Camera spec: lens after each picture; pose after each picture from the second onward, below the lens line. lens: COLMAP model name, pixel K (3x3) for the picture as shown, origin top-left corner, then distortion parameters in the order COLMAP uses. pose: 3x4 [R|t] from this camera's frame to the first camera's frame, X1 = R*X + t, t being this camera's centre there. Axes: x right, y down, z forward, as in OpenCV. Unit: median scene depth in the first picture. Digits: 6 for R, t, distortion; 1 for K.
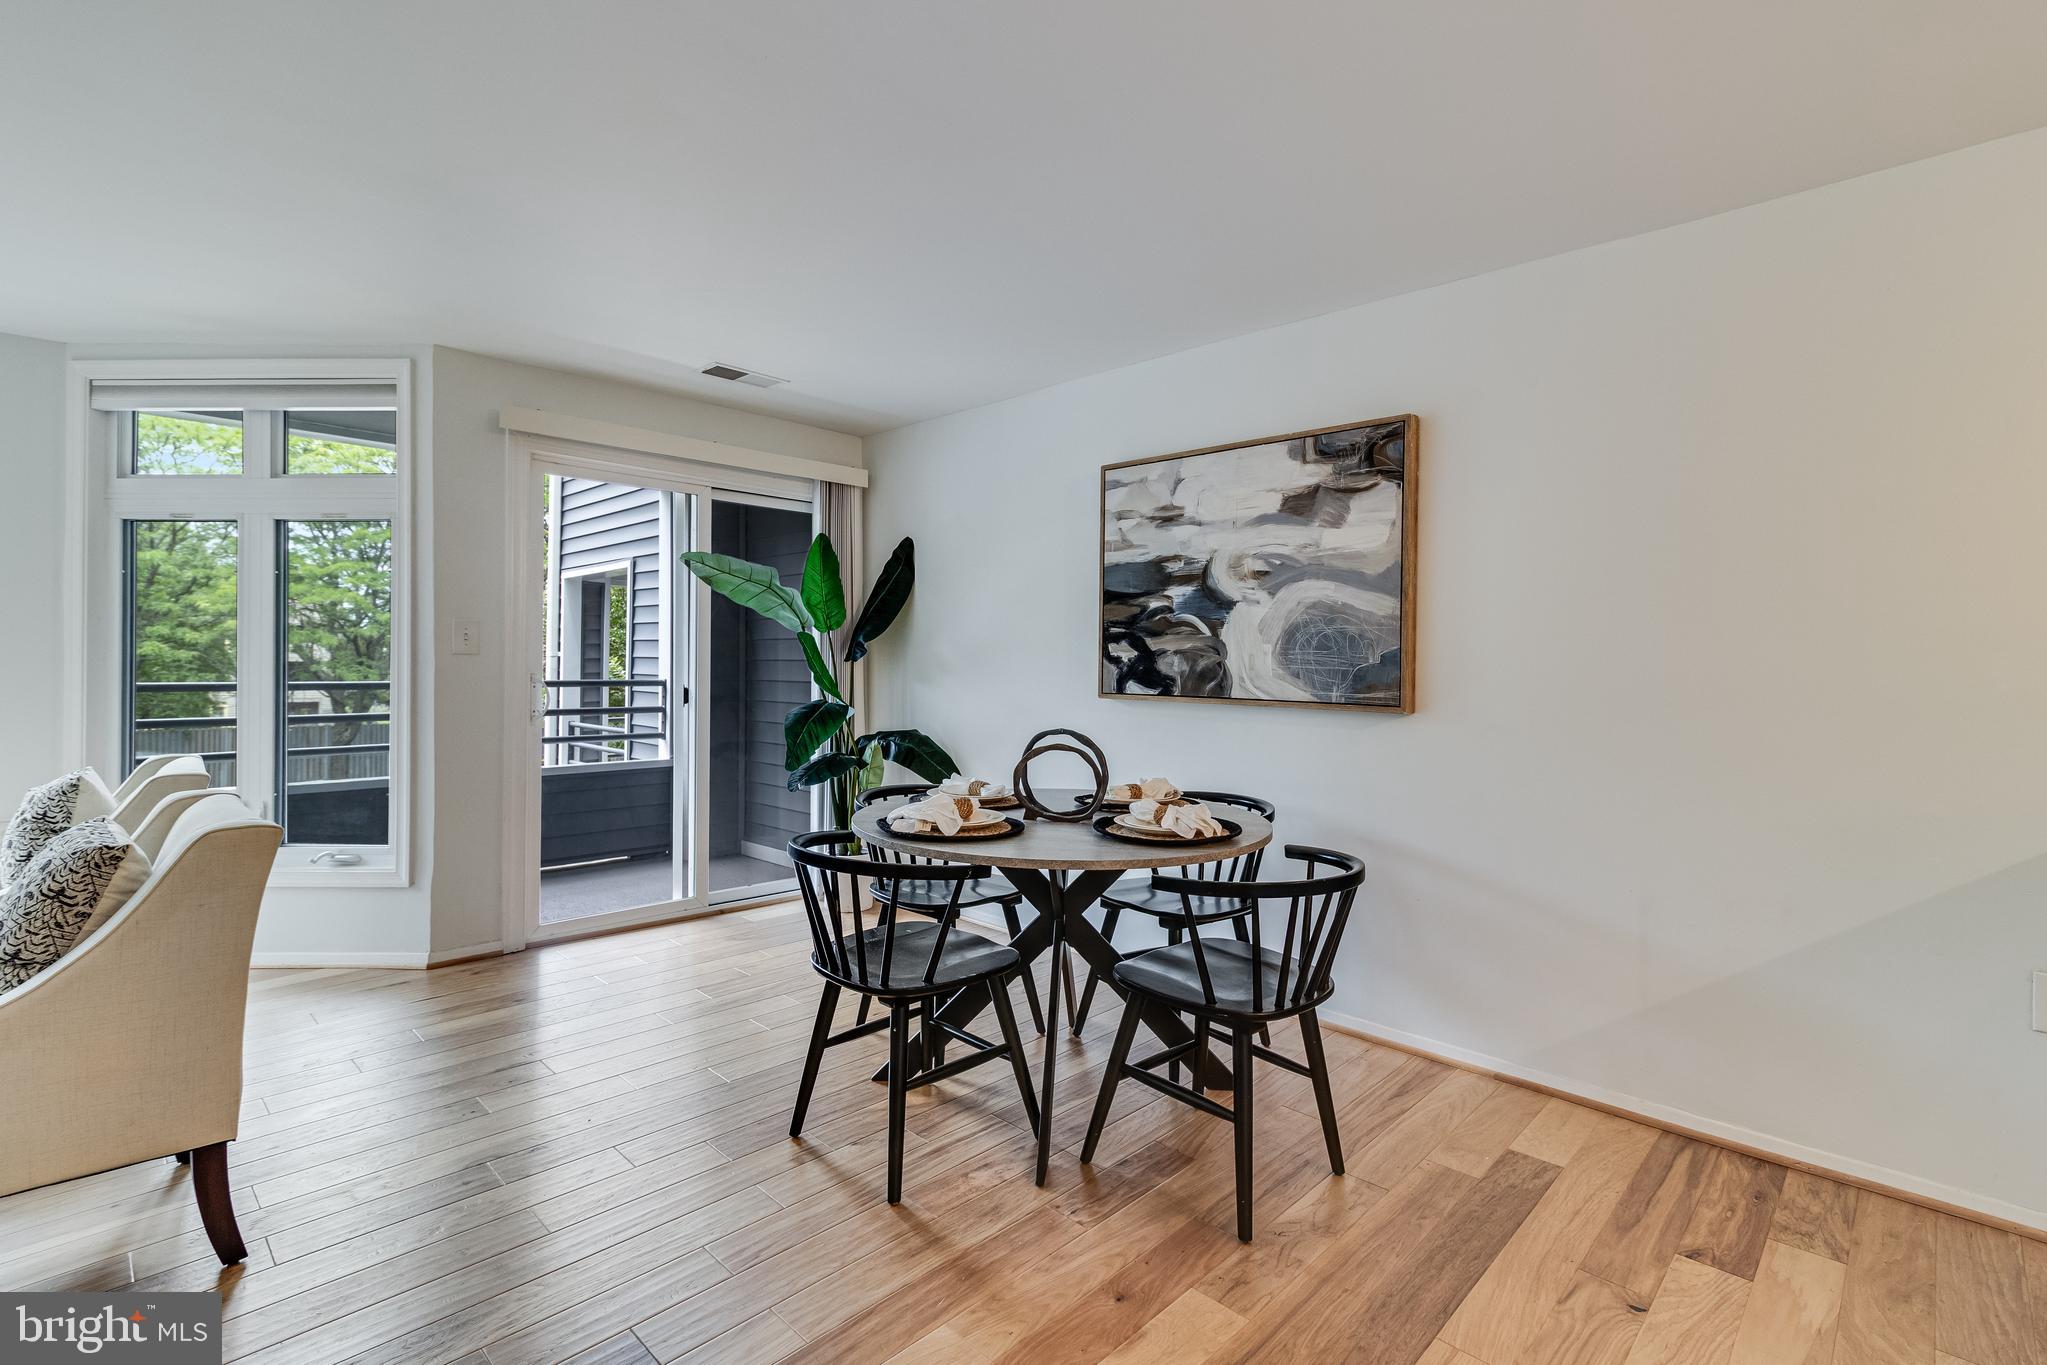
lens RADIAL K [[954.5, 0, 1022.6], [0, 954.5, 655.0], [0, 0, 1]] dist [0.008121, -0.000235]
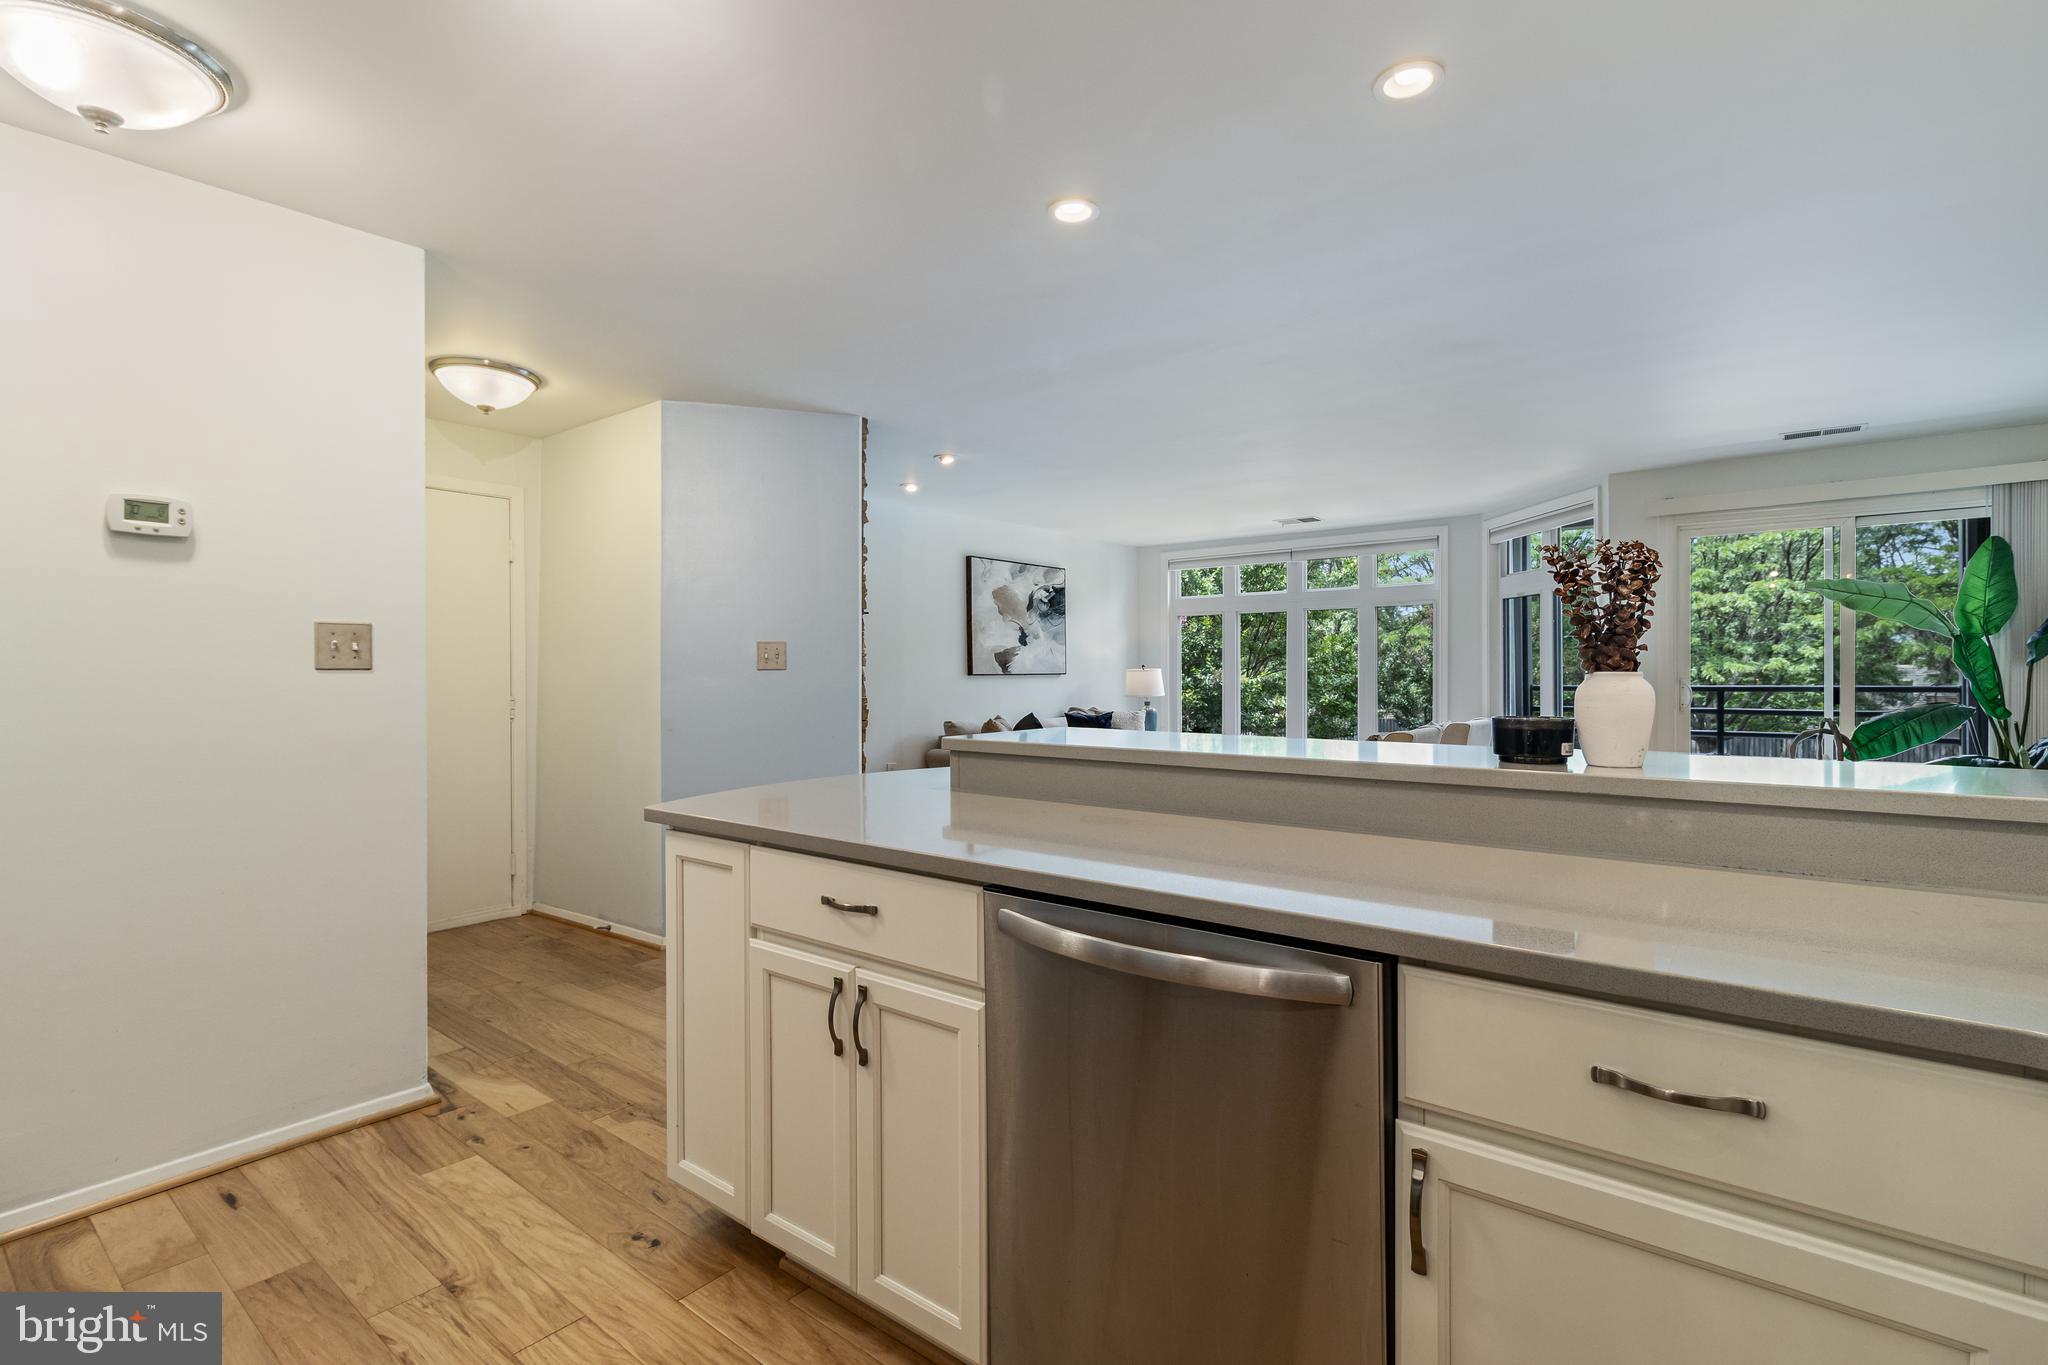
lens RADIAL K [[955.0, 0, 1035.4], [0, 955.0, 677.4], [0, 0, 1]] dist [0.008121, -0.000235]
pose [[0.106338, -0.005934, -0.994312, 0.933713], [0.014470, 0.999886, -0.004419, 0.011539], [0.994225, -0.013917, 0.106411, -0.143786]]
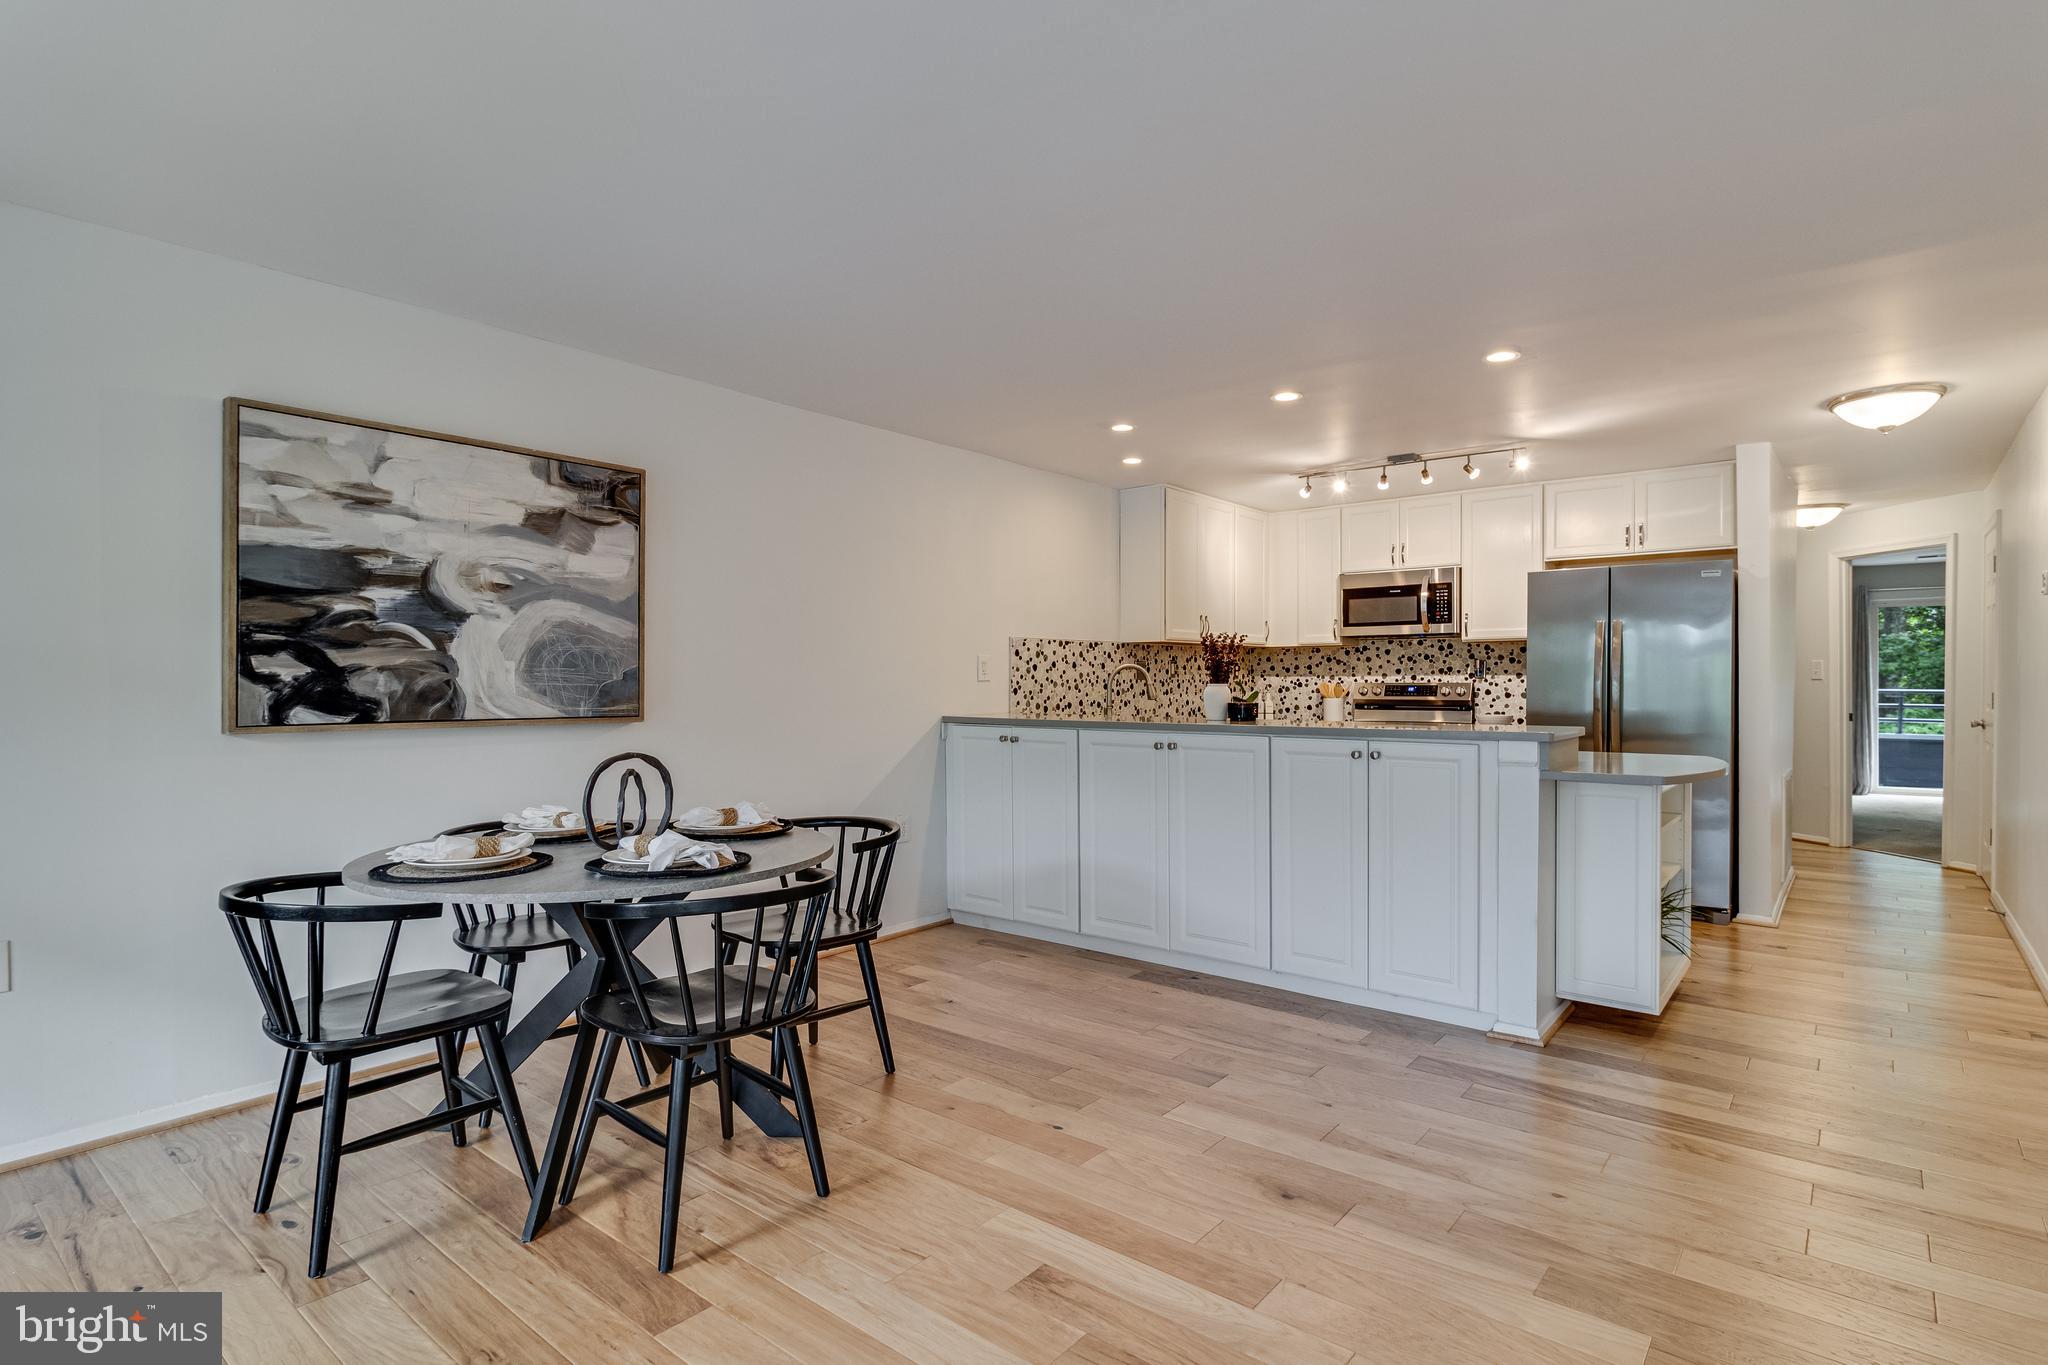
lens RADIAL K [[1025.1, 0, 1025.6], [0, 1025.1, 692.6], [0, 0, 1]] dist [-0.001674, 0.001595]
pose [[-0.086367, -0.023041, 0.995997, -0.771793], [-0.006586, 0.999724, 0.022556, -0.005888], [-0.996242, -0.004612, -0.086495, 0.538860]]
